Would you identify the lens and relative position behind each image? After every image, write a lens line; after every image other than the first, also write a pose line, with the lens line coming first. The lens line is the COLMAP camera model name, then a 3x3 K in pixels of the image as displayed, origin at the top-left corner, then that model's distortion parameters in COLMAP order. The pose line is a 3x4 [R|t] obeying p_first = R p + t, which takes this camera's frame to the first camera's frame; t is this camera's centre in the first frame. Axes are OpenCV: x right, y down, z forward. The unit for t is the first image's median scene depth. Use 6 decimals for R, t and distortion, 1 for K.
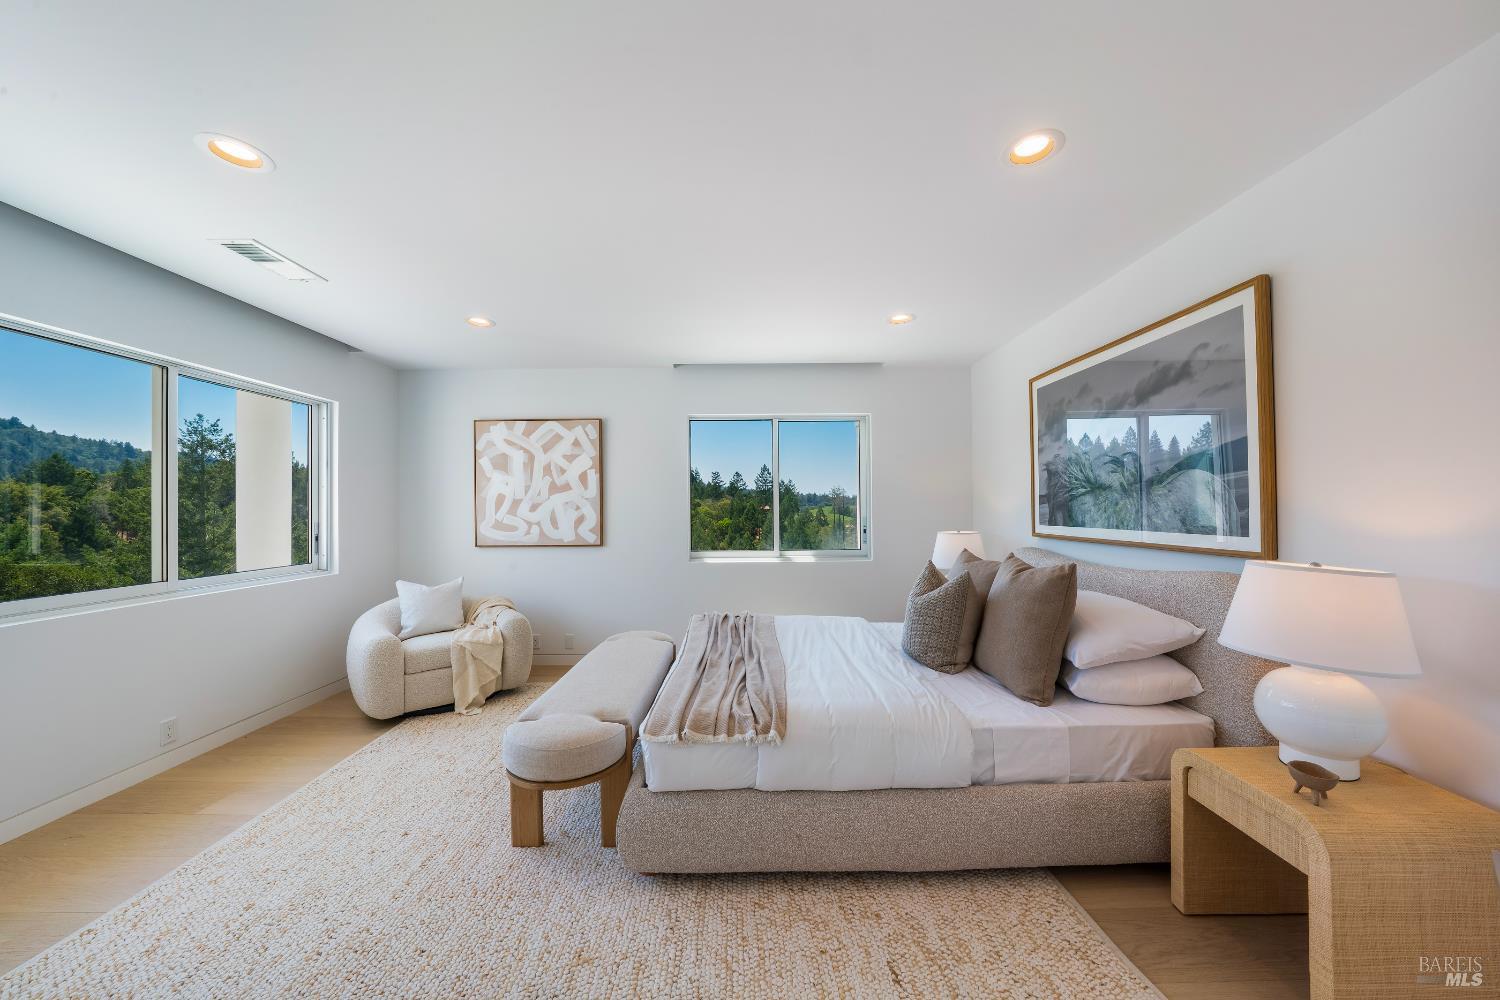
lens RADIAL K [[524.8, 0, 749.4], [0, 524.8, 504.8], [0, 0, 1]] dist [-0.013514, 0.000035]
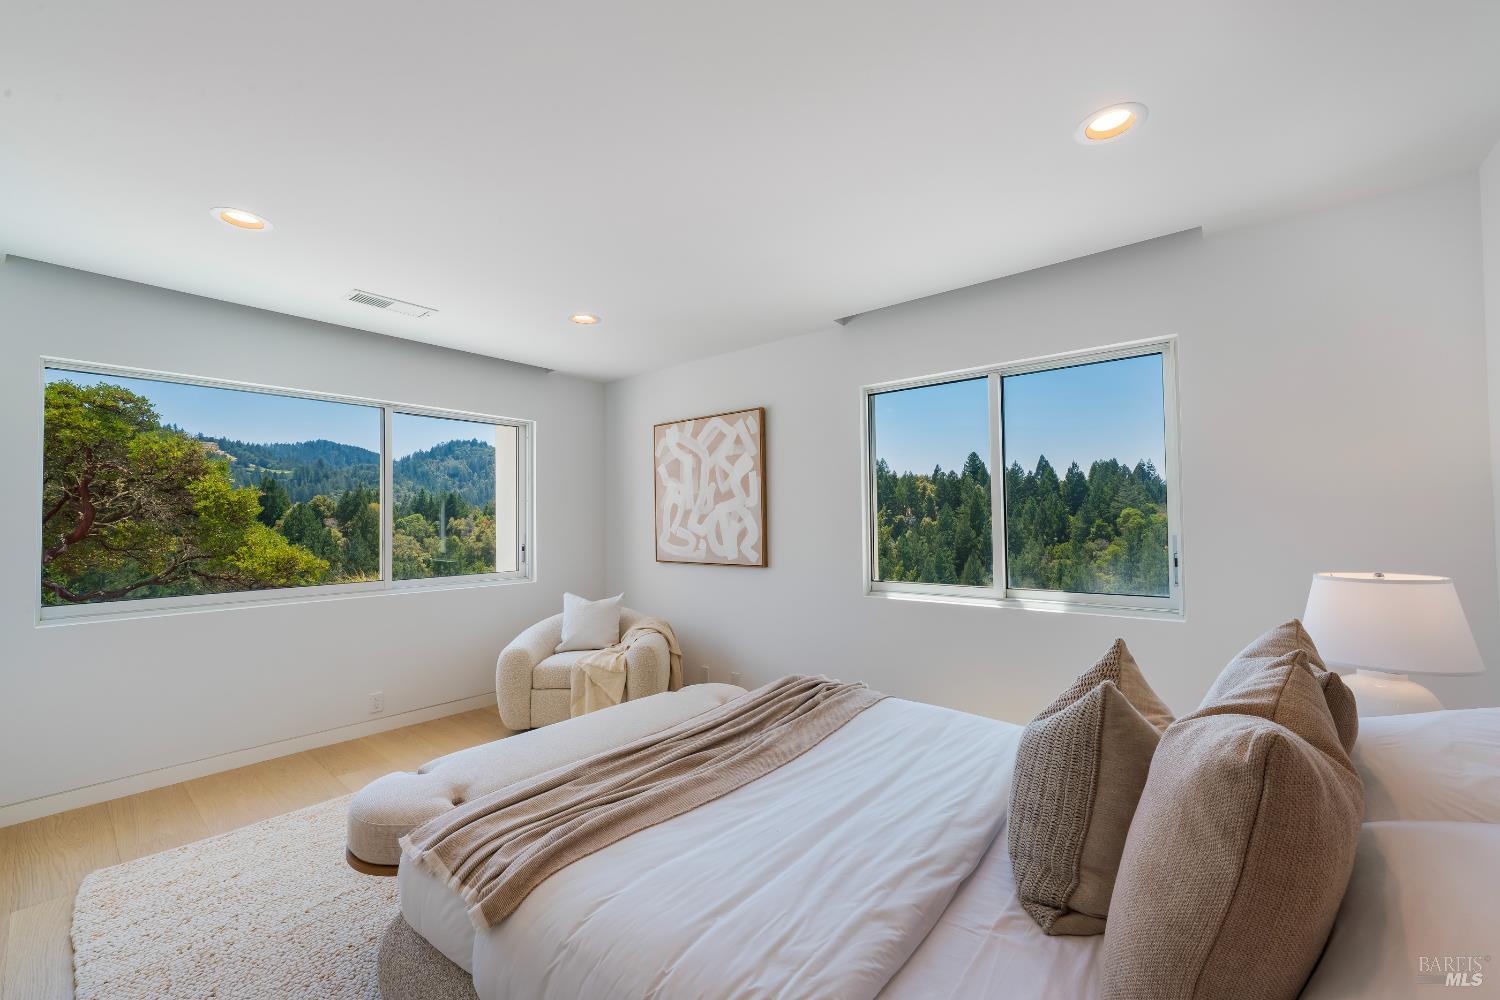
lens RADIAL K [[610.3, 0, 752.7], [0, 610.3, 509.7], [0, 0, 1]] dist [-0.008570, -0.000537]
pose [[0.762503, -0.012903, -0.646856, 0.713131], [0.009725, 0.999917, -0.008481, -0.002057], [0.646911, 0.000176, 0.762565, 0.668397]]
